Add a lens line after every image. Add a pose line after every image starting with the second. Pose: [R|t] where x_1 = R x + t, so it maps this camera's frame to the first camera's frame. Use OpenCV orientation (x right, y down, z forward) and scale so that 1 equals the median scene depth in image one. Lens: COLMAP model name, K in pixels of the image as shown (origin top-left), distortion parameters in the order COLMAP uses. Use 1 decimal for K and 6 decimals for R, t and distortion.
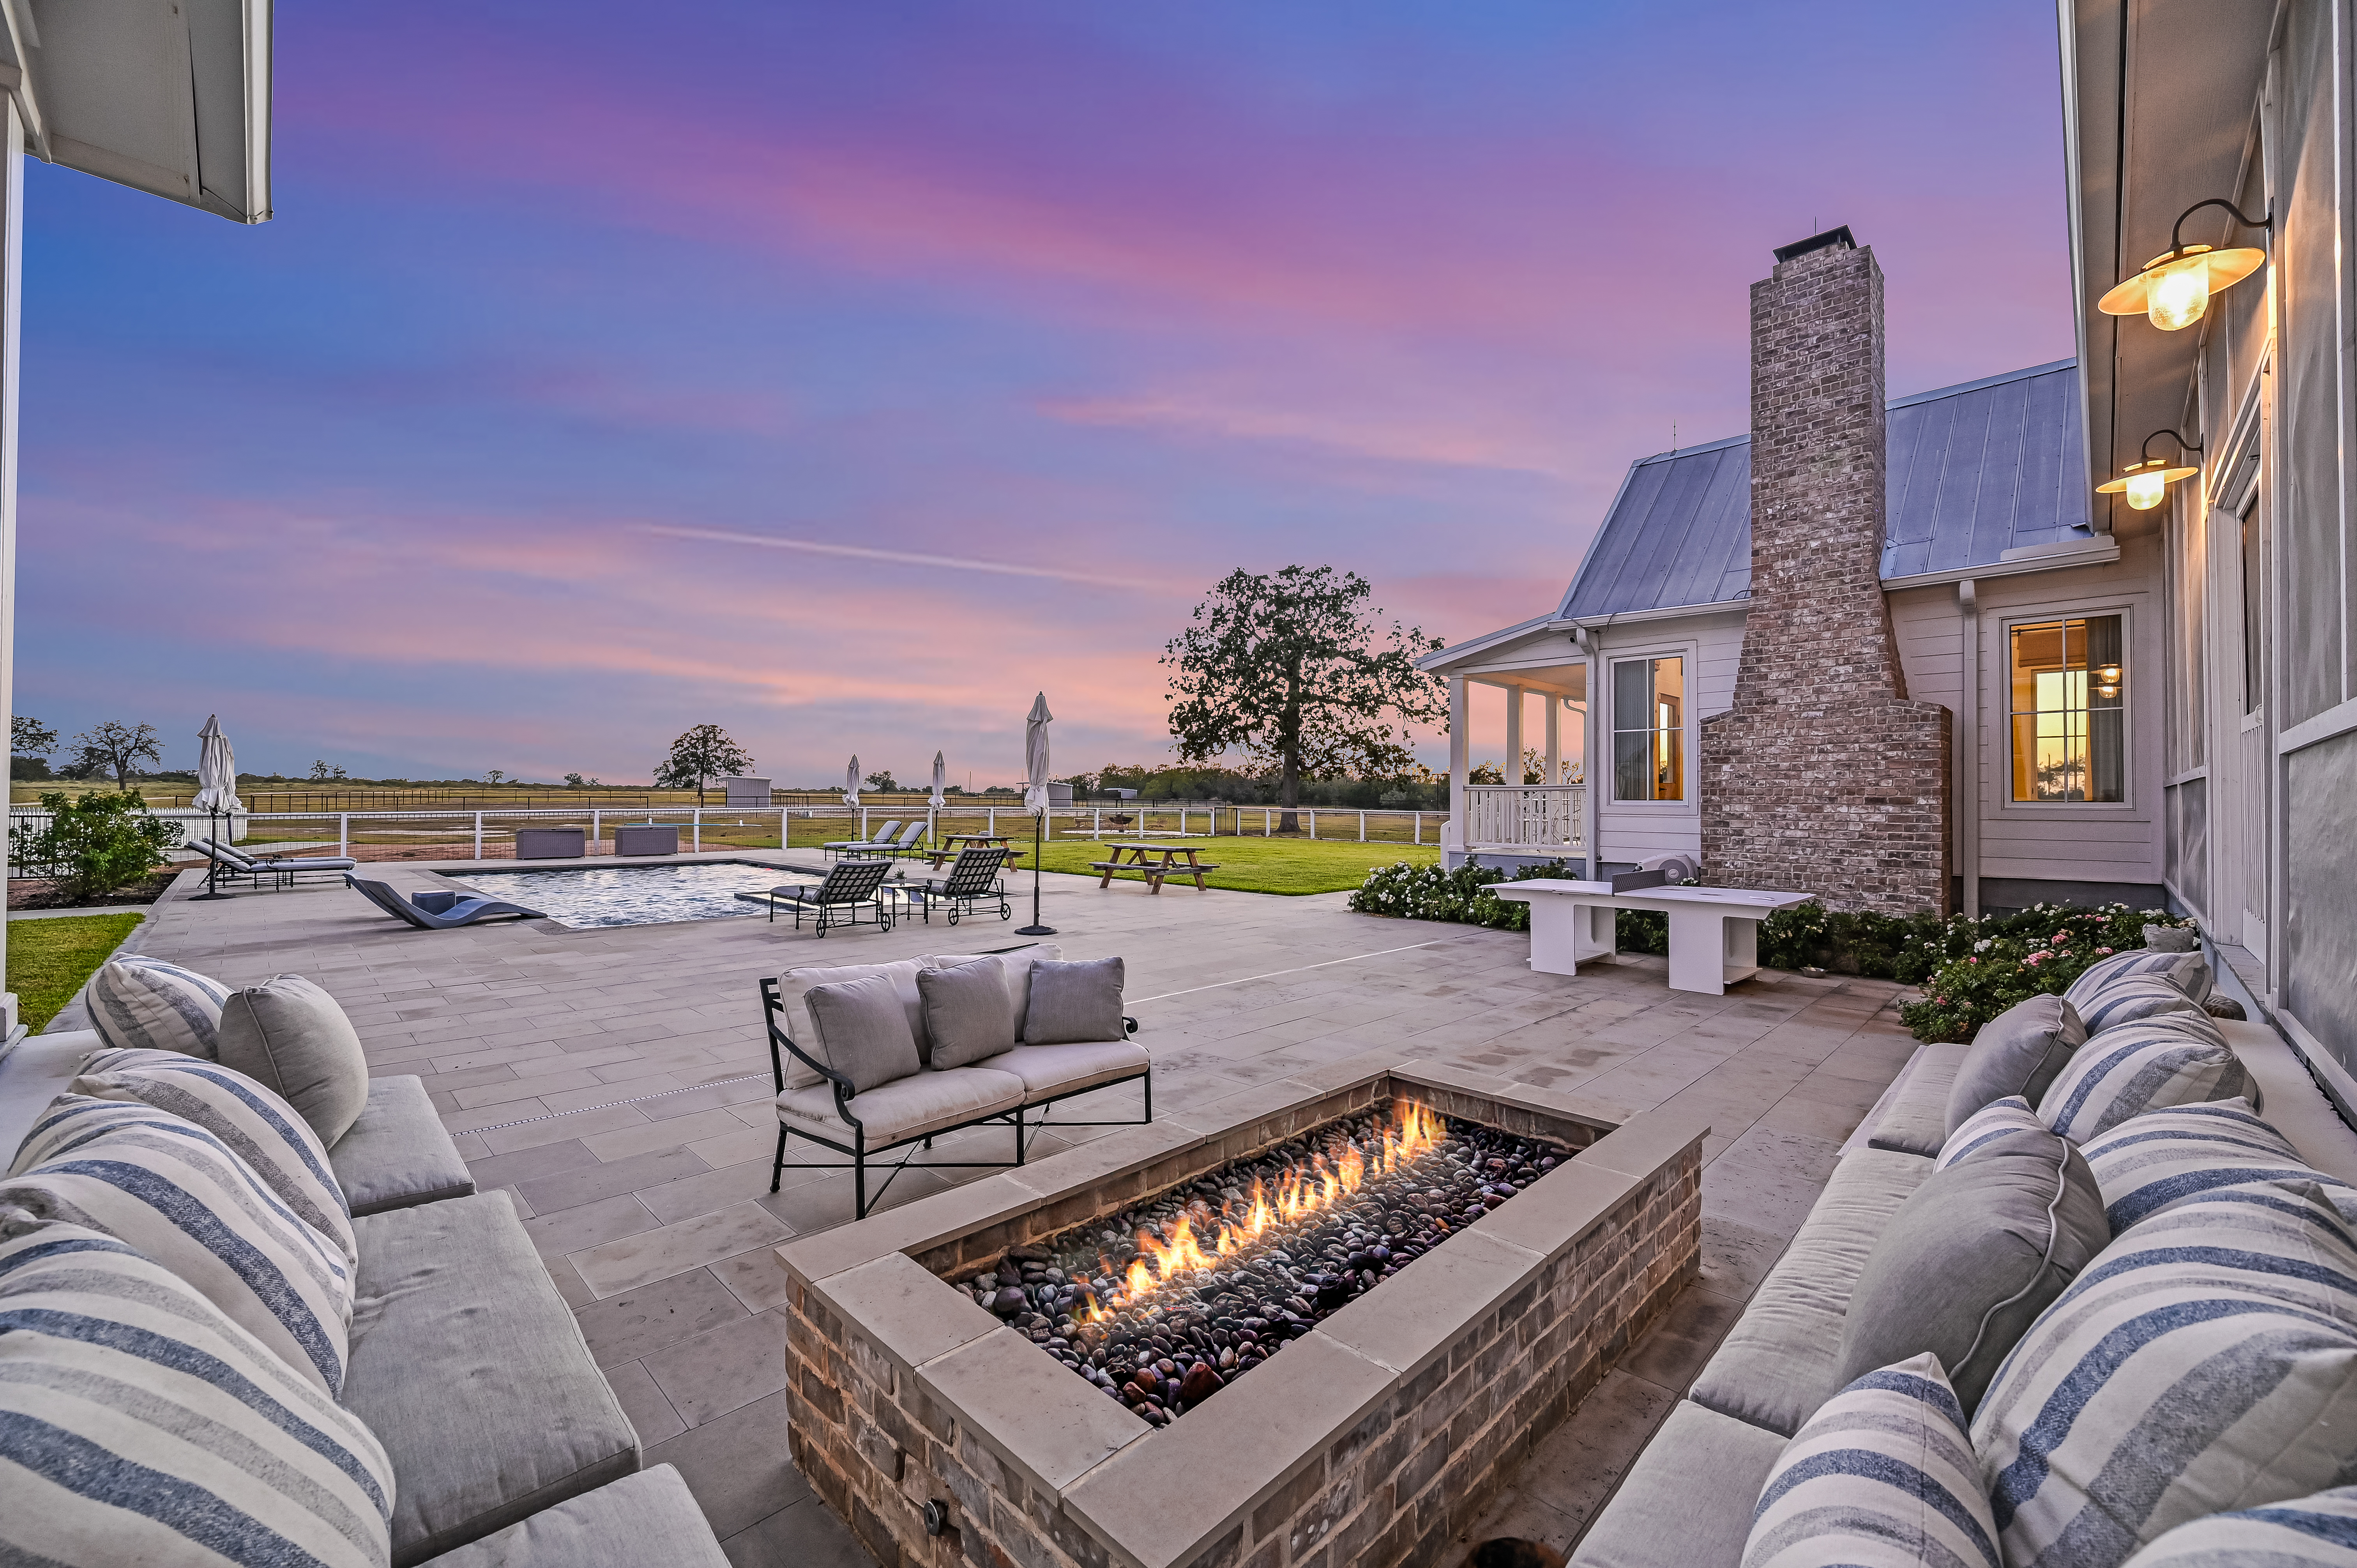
lens RADIAL K [[929.9, 0, 1170.6], [0, 929.9, 786.4], [0, 0, 1]] dist [-0.002572, -0.000094]
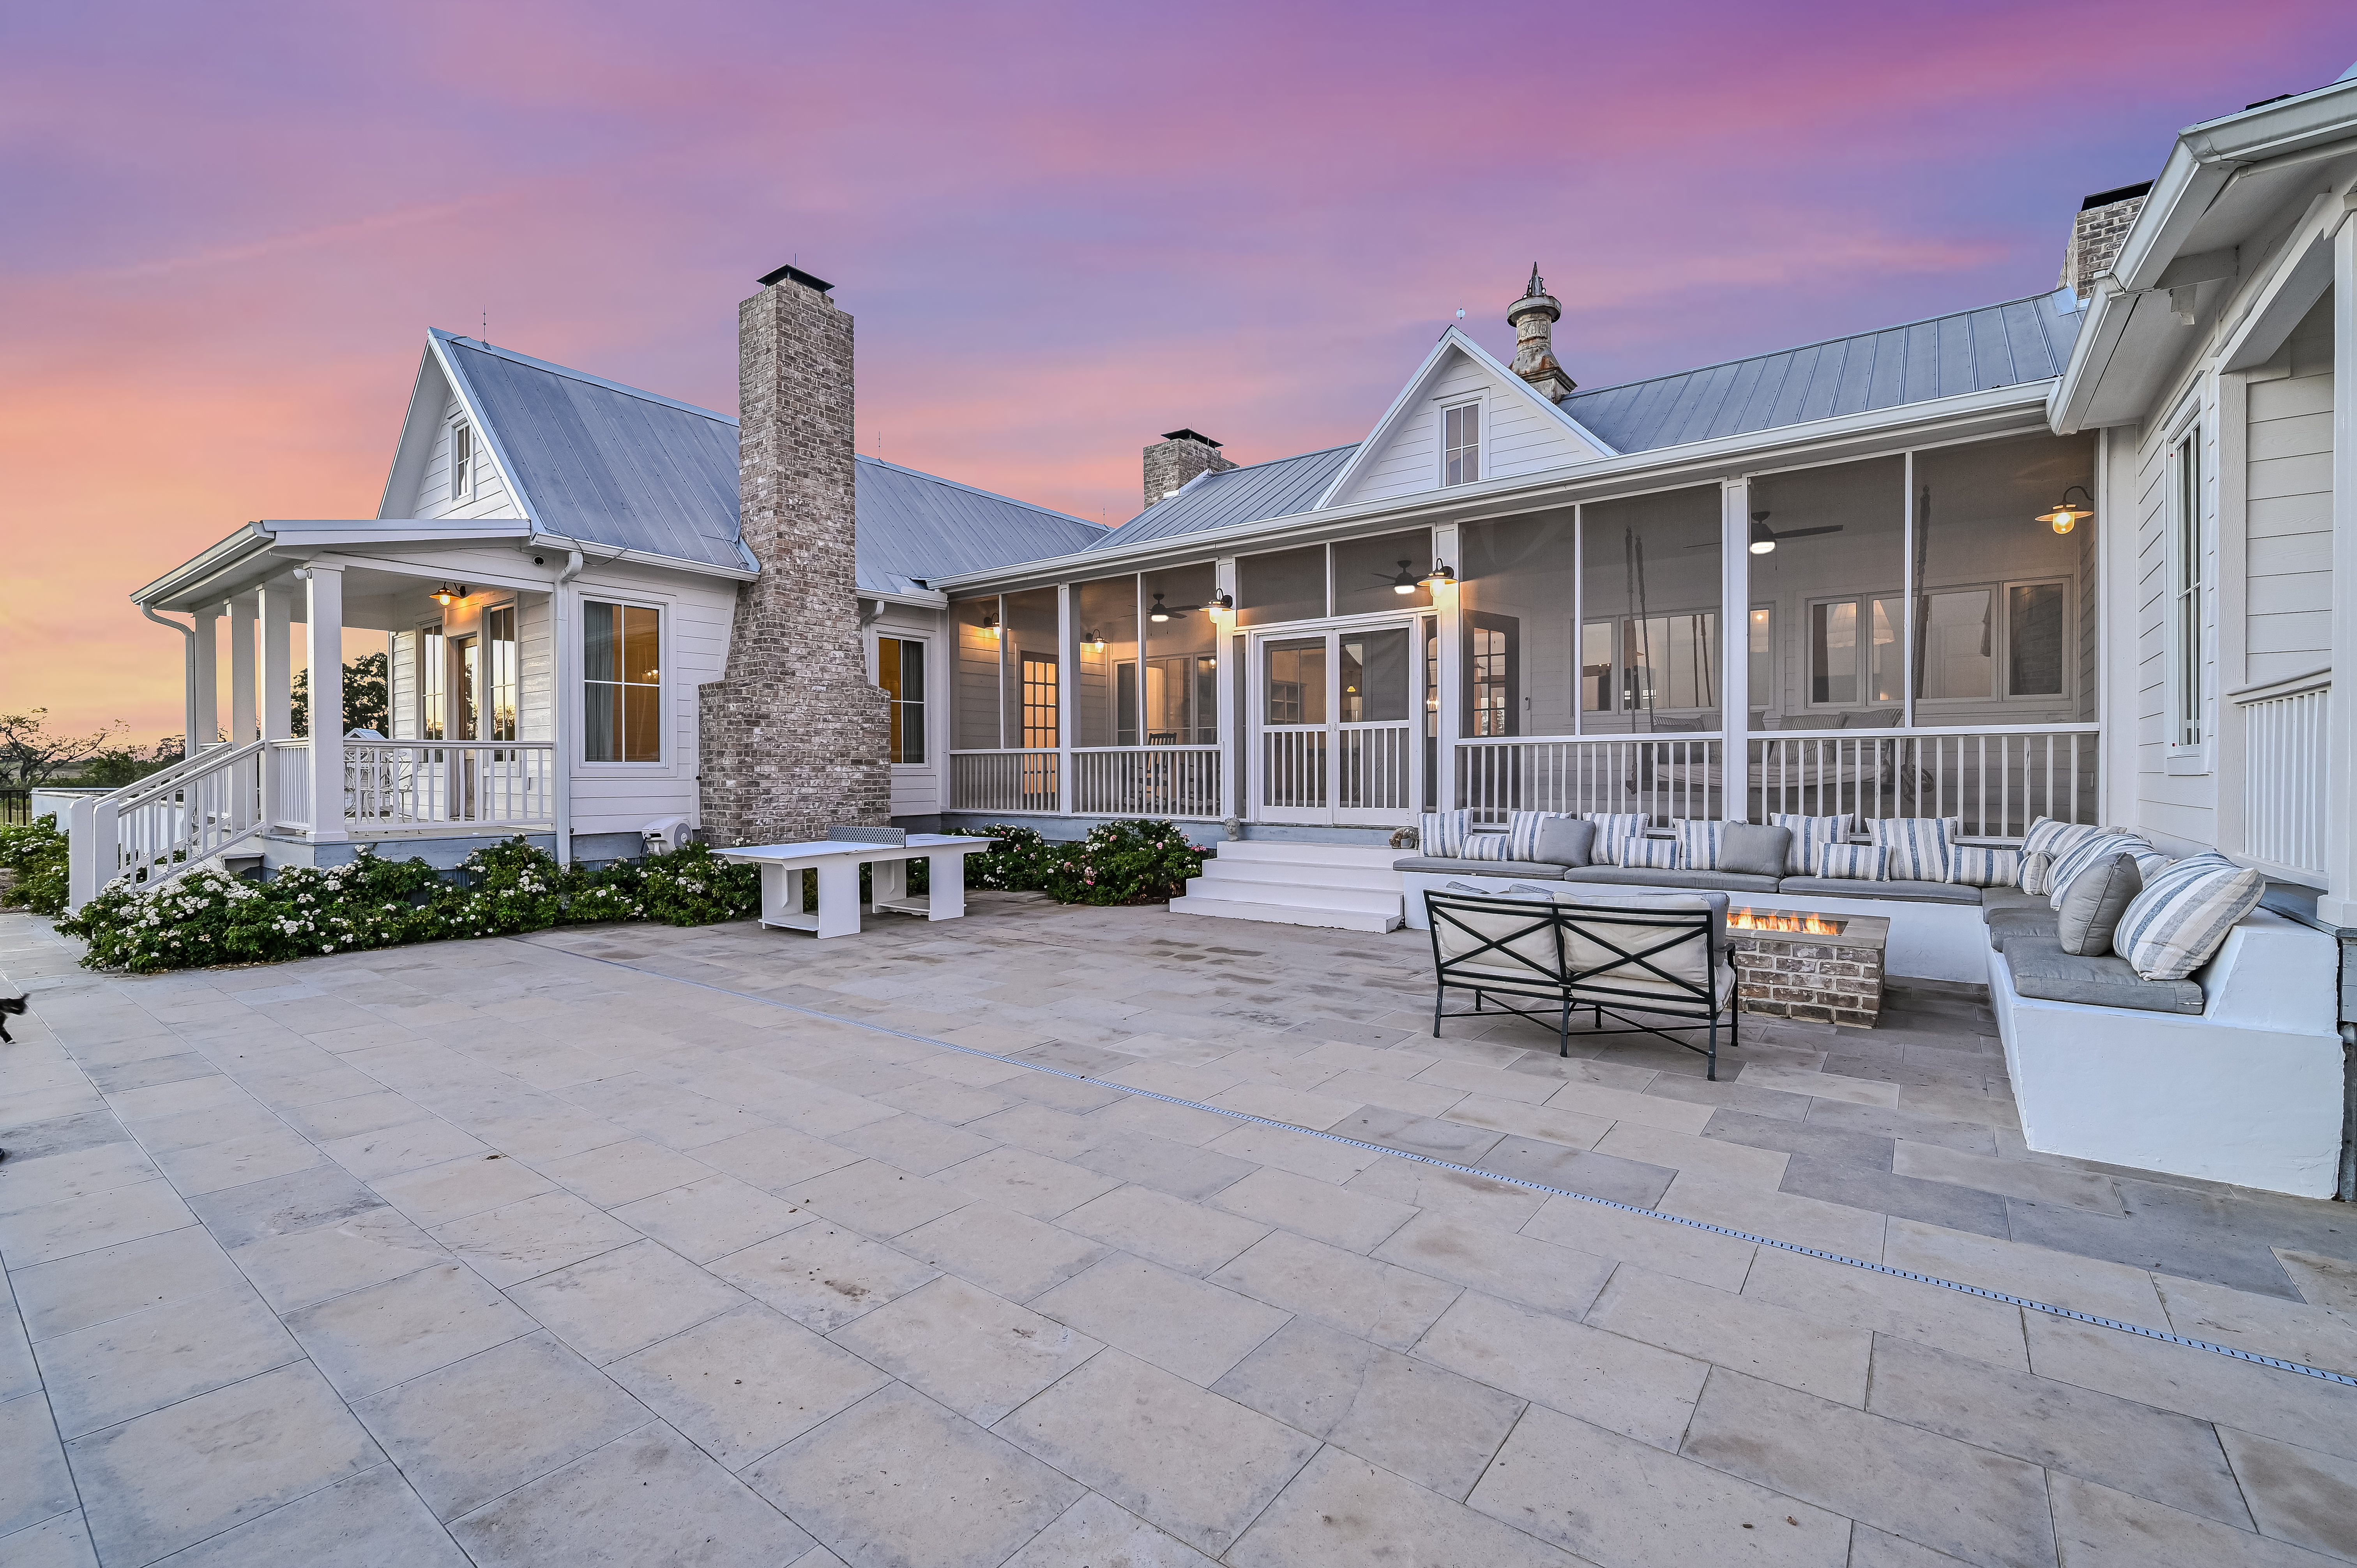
lens RADIAL K [[999.4, 0, 1175.9], [0, 999.4, 780.2], [0, 0, 1]] dist [0.000164, 0.000023]
pose [[-0.144409, -0.015352, 0.989399, -0.611859], [-0.012814, 0.999825, 0.013643, 0.015058], [-0.989435, -0.010708, -0.144581, 0.716994]]
